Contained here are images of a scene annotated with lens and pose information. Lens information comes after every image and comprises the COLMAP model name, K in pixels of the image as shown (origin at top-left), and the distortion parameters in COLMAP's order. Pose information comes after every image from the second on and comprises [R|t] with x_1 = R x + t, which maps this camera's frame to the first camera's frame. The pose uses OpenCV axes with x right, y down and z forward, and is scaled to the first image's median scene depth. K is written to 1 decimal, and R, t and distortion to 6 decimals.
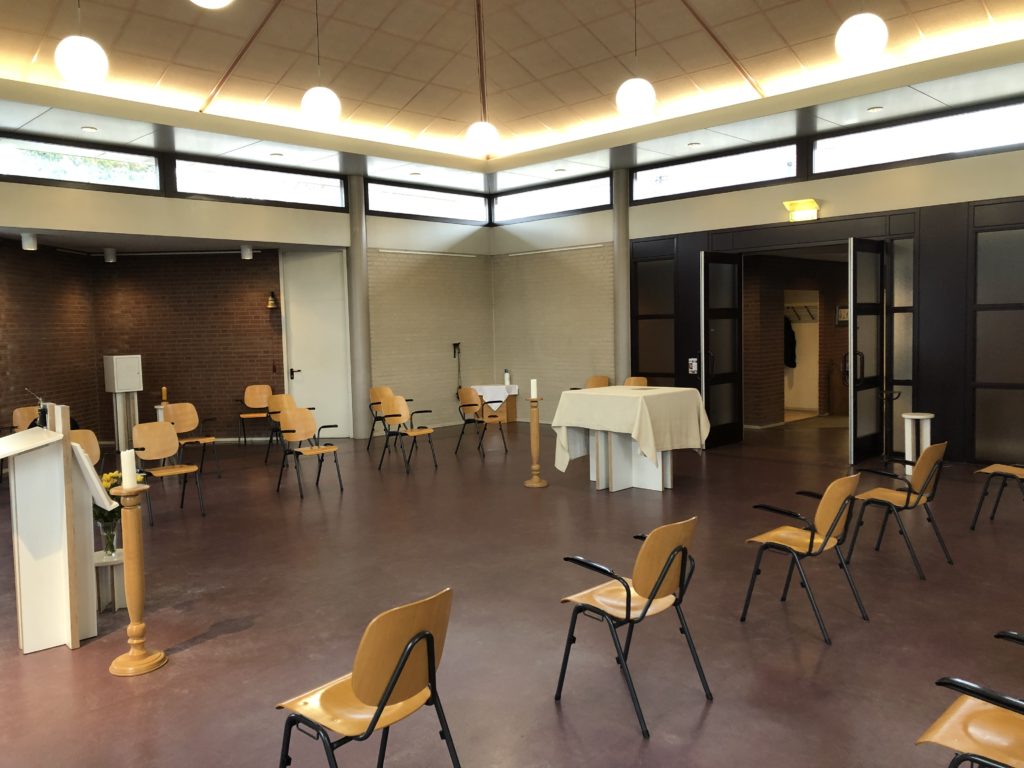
lens RADIAL K [[831.9, 0, 512.0], [0, 831.9, 384.0], [0, 0, 1]] dist [-0.003610, 0.003670]
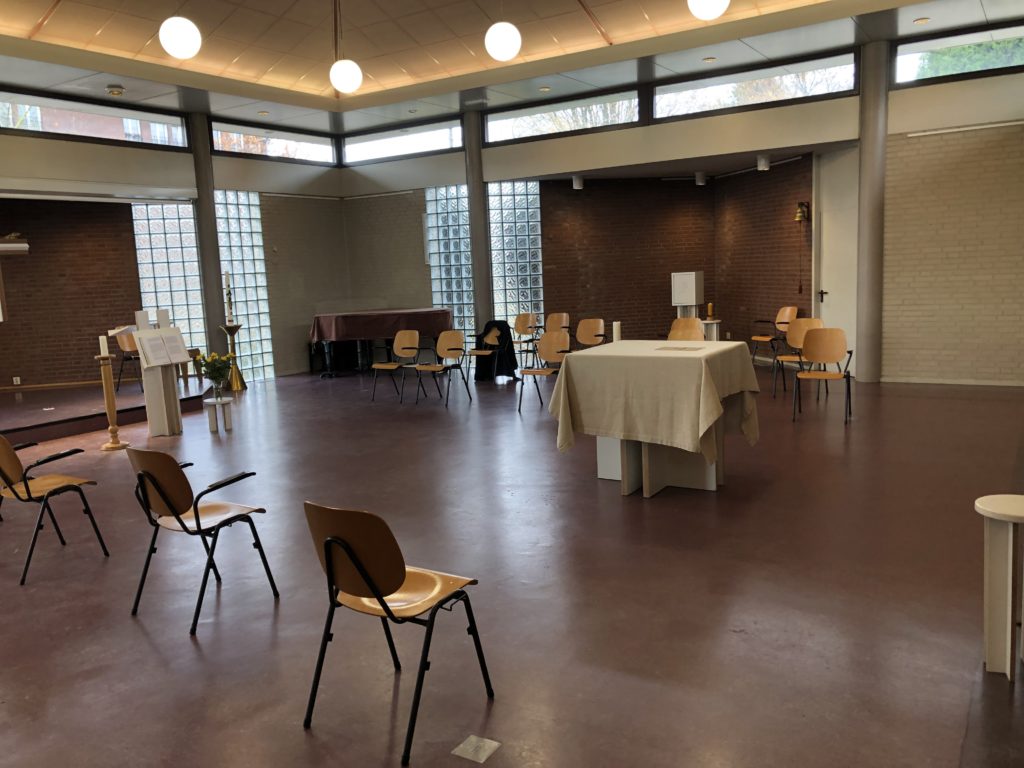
lens RADIAL K [[831.9, 0, 512.0], [0, 831.9, 384.0], [0, 0, 1]] dist [-0.003610, 0.003670]
pose [[0.209902, 0.150730, -0.966034, 0.558270], [-0.024727, 0.988547, 0.148870, -0.044840], [0.977410, -0.007361, 0.211225, 0.522474]]
